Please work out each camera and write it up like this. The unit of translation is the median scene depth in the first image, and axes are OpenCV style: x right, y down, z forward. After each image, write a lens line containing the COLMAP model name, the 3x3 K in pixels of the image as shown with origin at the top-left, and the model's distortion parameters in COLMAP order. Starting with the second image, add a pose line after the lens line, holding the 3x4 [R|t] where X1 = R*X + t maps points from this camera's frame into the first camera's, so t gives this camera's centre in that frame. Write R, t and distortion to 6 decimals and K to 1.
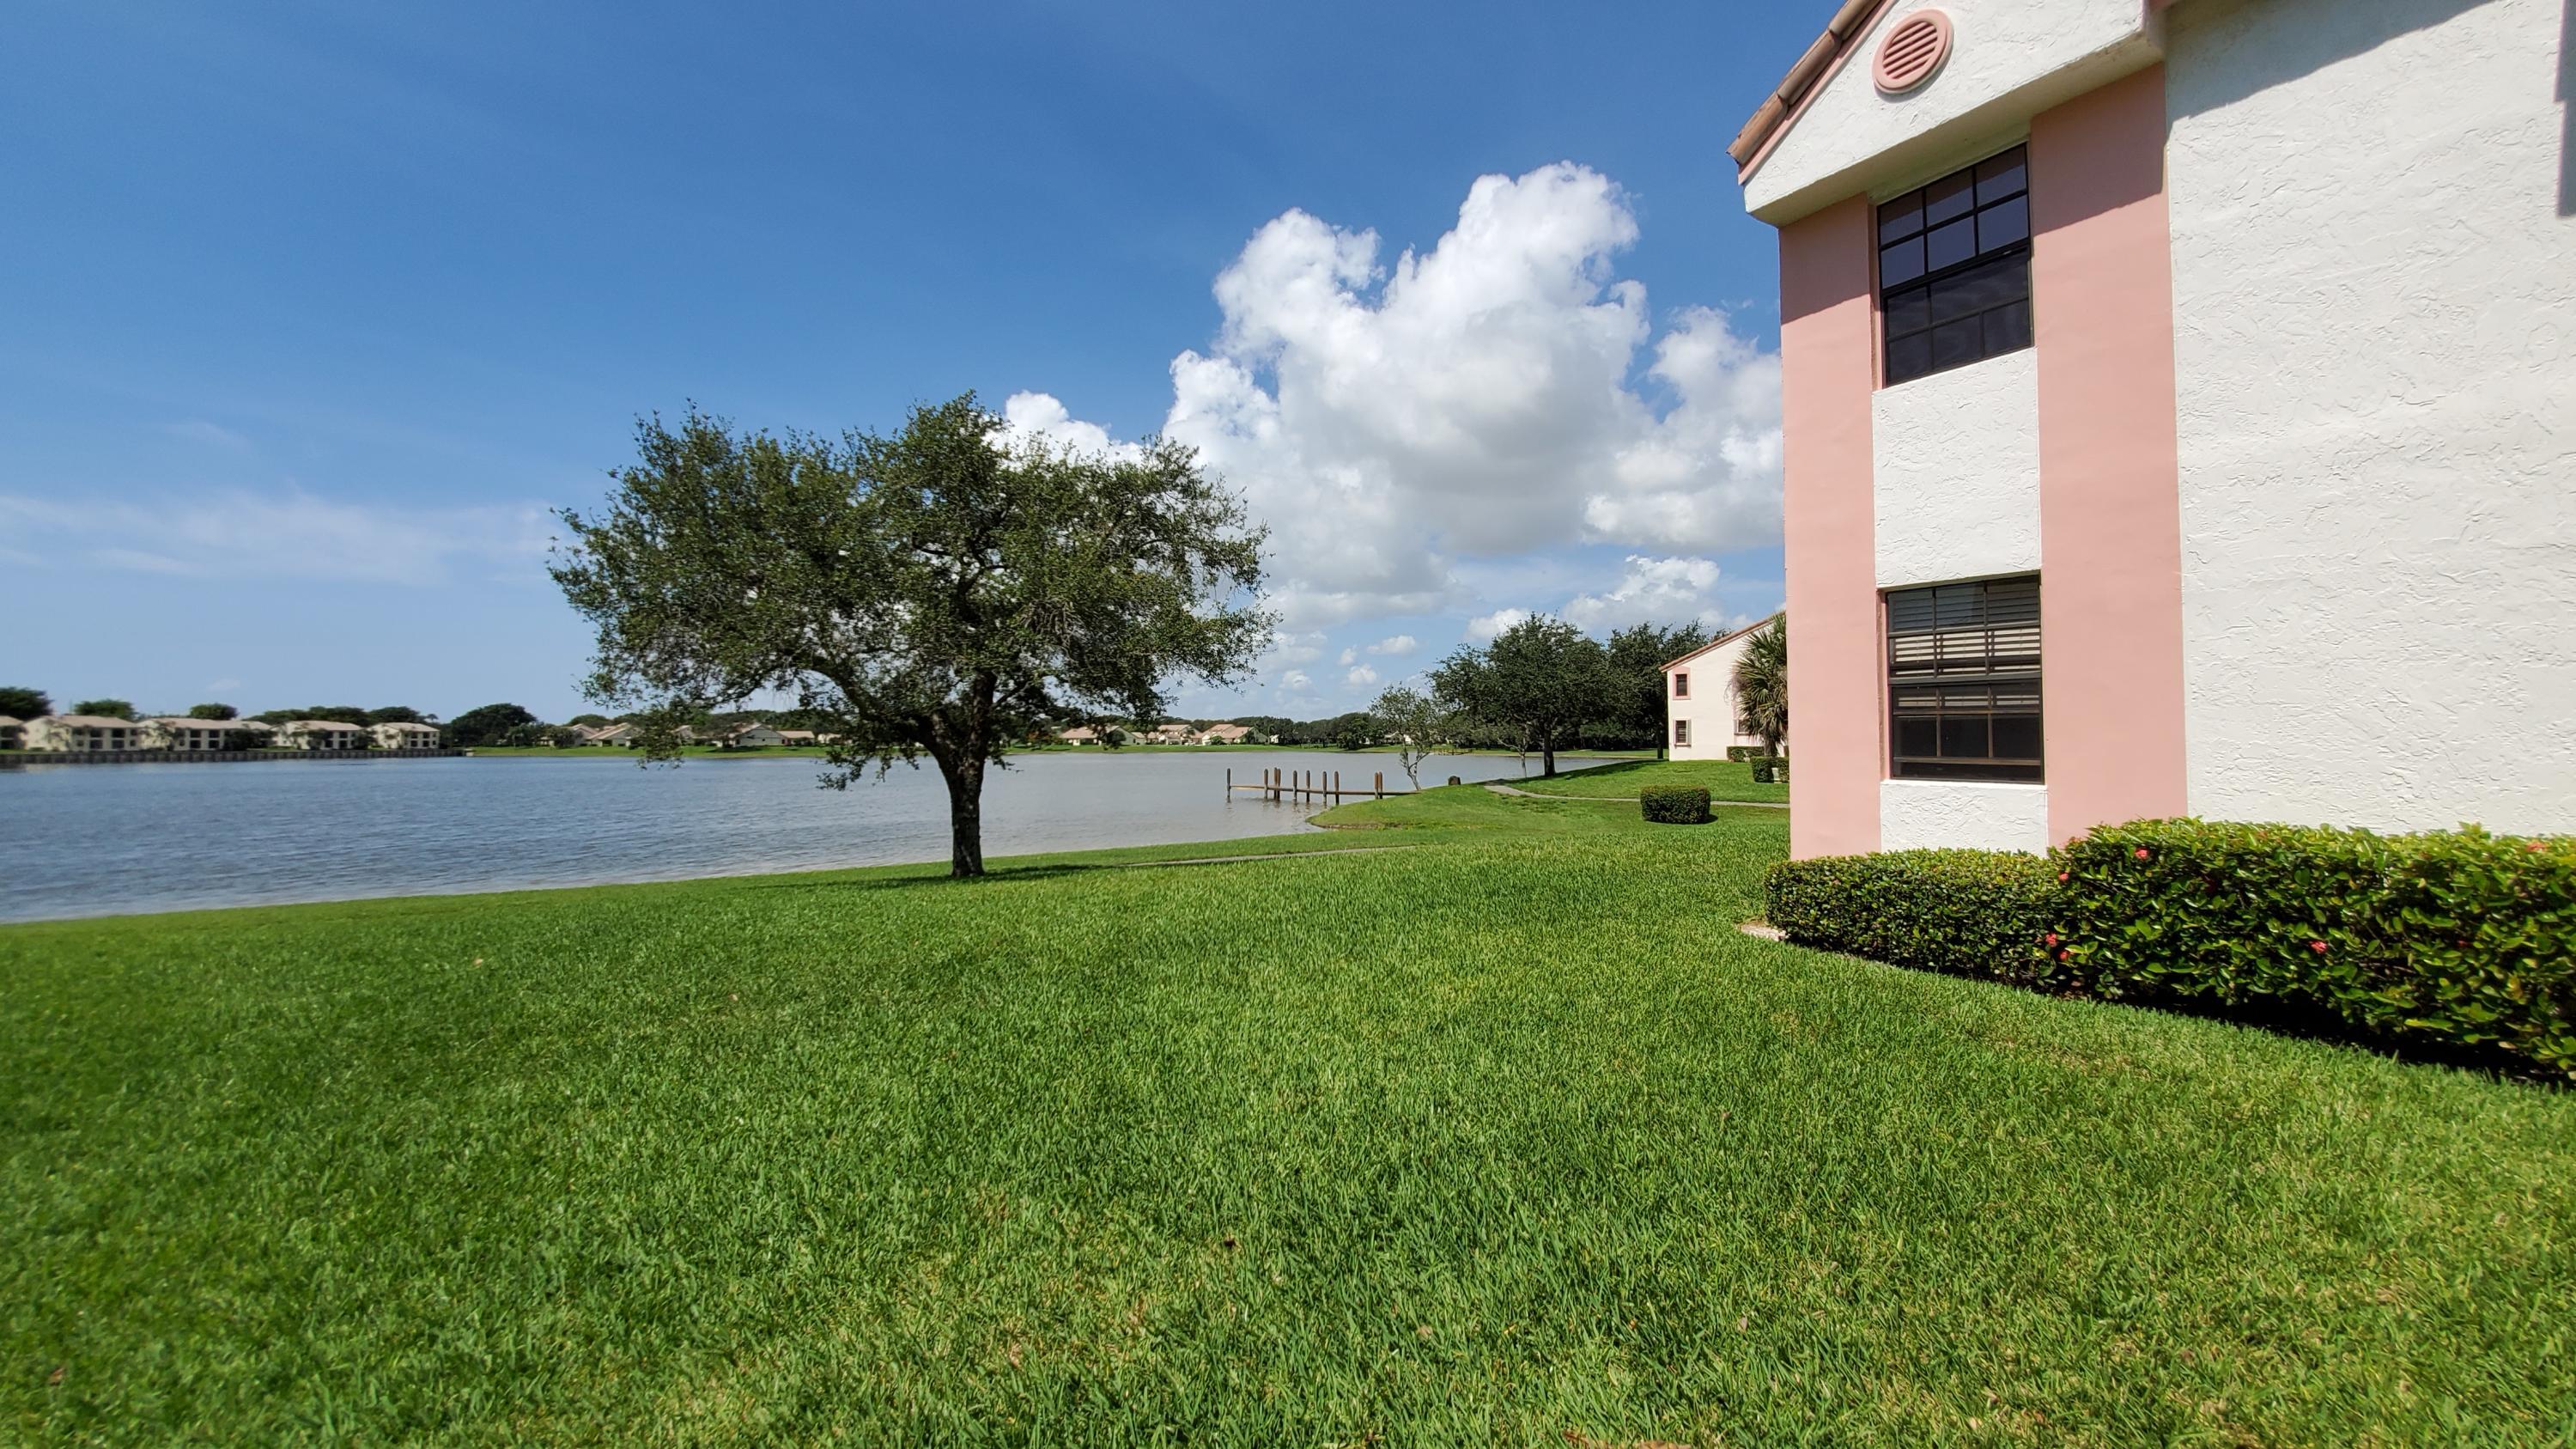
lens RADIAL K [[931.8, 0, 1288.0], [0, 931.8, 724.5], [0, 0, 1]] dist [-0.001556, -0.000576]
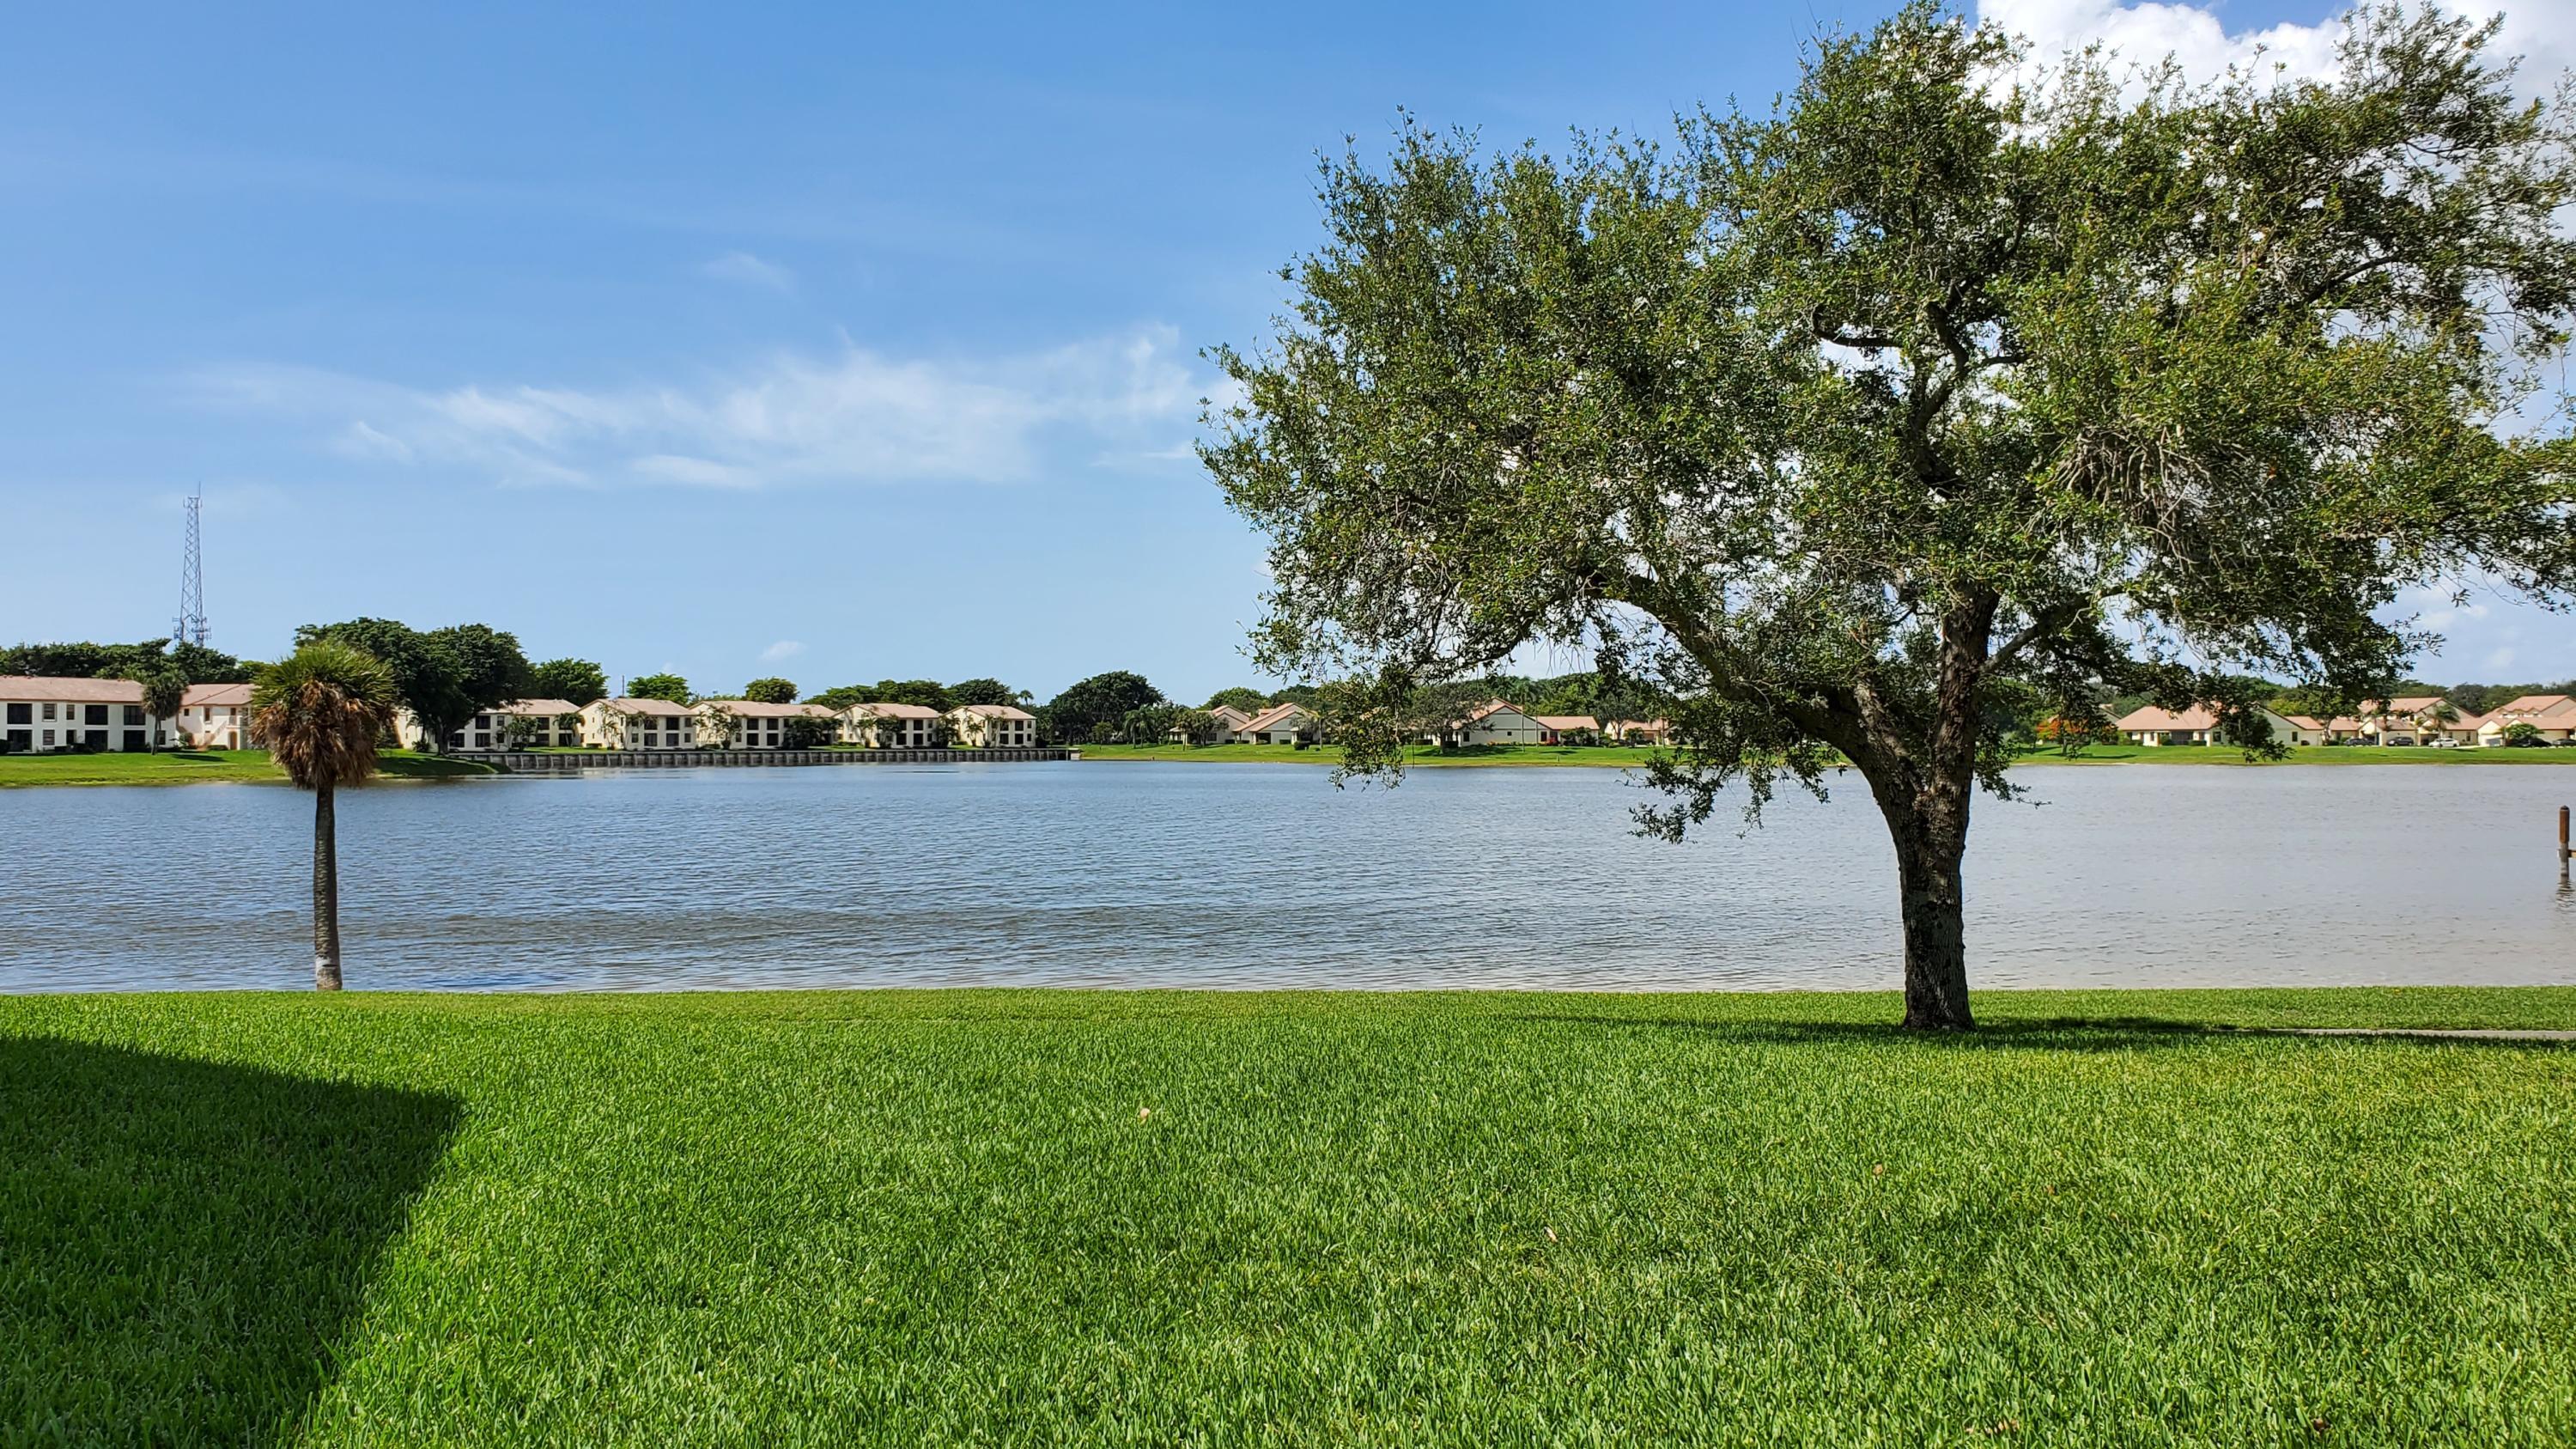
lens RADIAL K [[1955.0, 0, 1288.0], [0, 1955.0, 724.5], [0, 0, 1]] dist [0.065079, -0.079705]
pose [[0.857322, 0.001256, -0.514778, -0.111289], [0.013358, 0.999606, 0.024686, -0.019246], [0.514606, -0.028040, 0.856968, -0.019086]]
